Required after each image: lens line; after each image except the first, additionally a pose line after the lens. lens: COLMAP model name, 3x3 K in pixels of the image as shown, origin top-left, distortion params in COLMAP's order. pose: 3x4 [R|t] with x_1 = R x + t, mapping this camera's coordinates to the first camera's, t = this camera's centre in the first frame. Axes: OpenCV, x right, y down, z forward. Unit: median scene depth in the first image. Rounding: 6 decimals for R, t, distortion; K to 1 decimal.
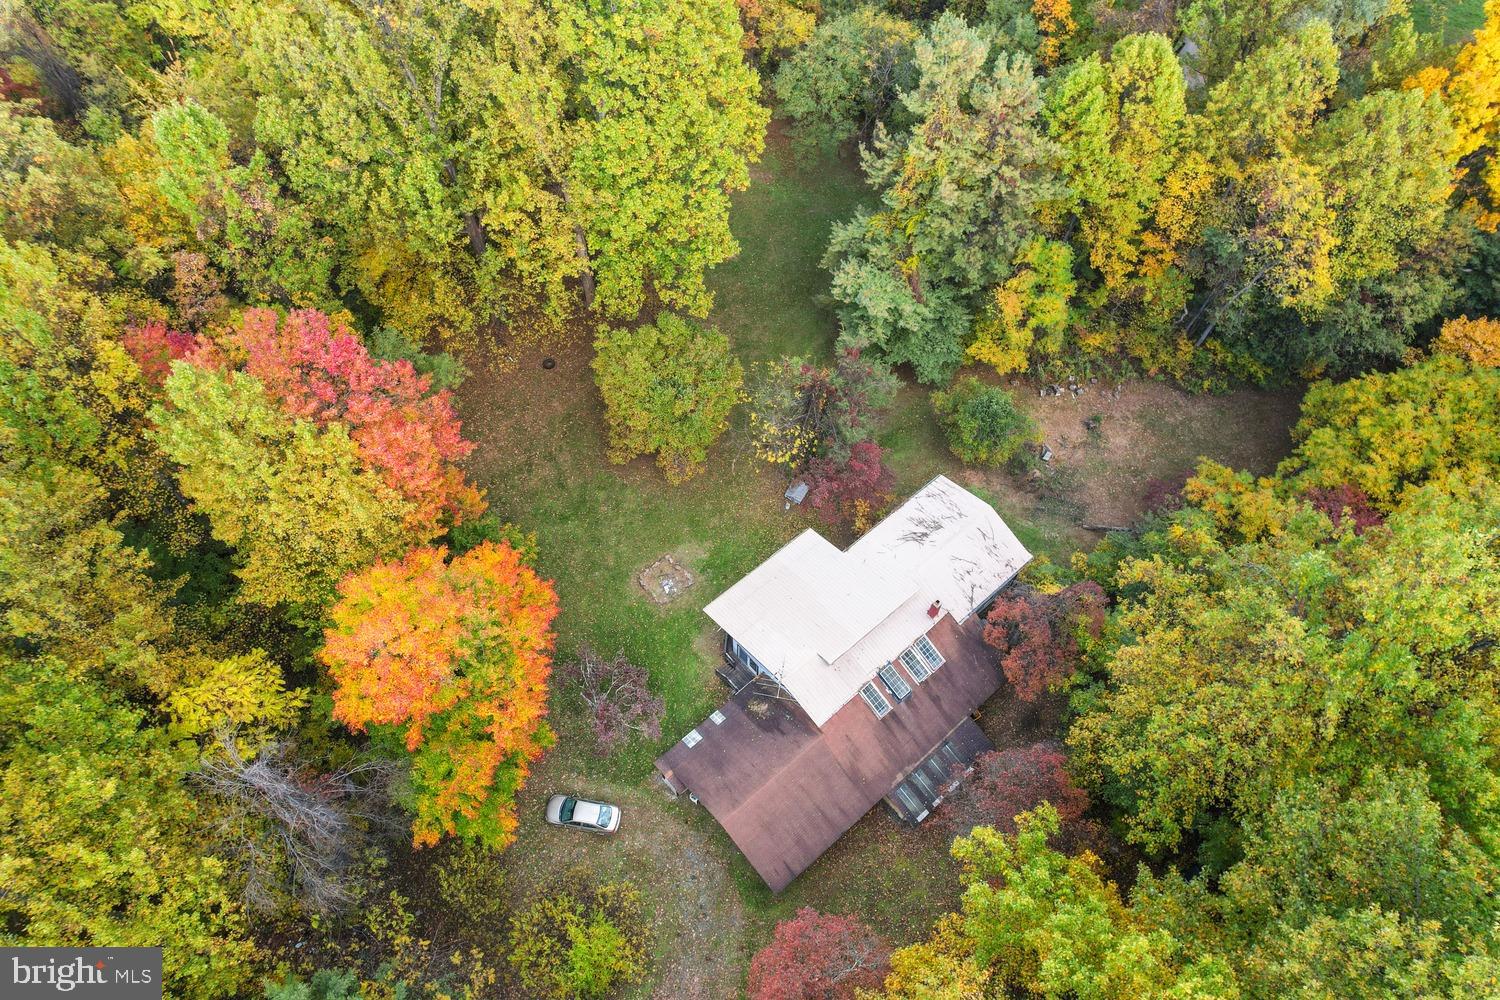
lens RADIAL K [[965.4, 0, 755.5], [0, 965.4, 505.2], [0, 0, 1]] dist [-0.099848, 0.094144]
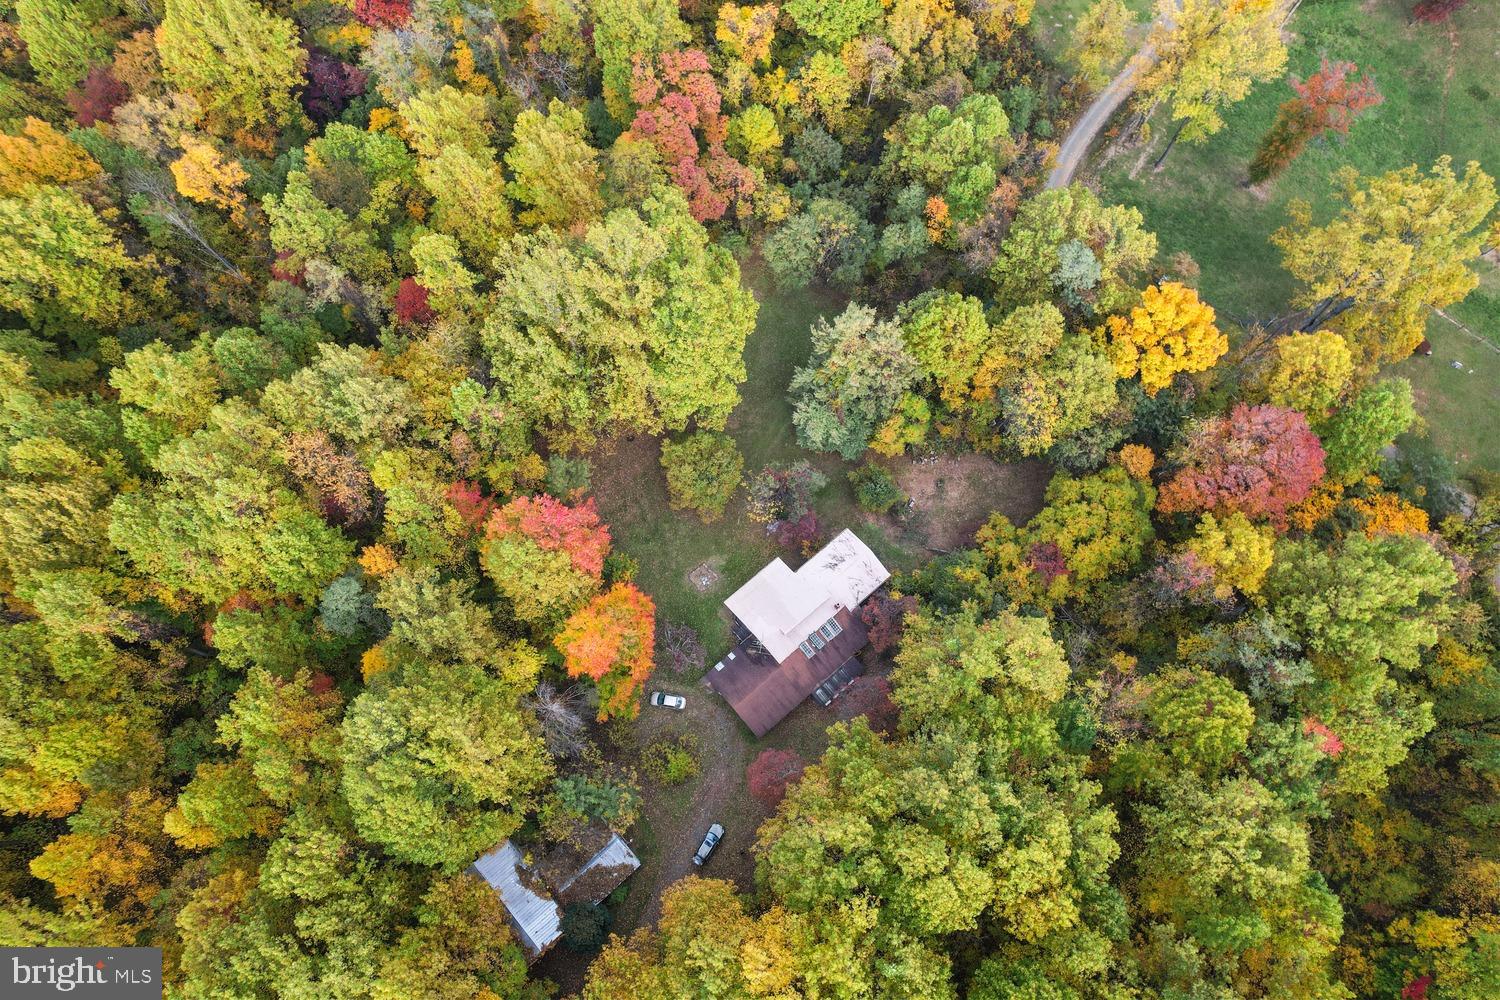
lens RADIAL K [[965.4, 0, 755.5], [0, 965.4, 505.2], [0, 0, 1]] dist [-0.099848, 0.094144]
pose [[0.999993, 0.000681, -0.003682, 0.019735], [0.000148, 0.975350, 0.220662, -0.554141], [0.003742, -0.220661, 0.975343, -0.954474]]
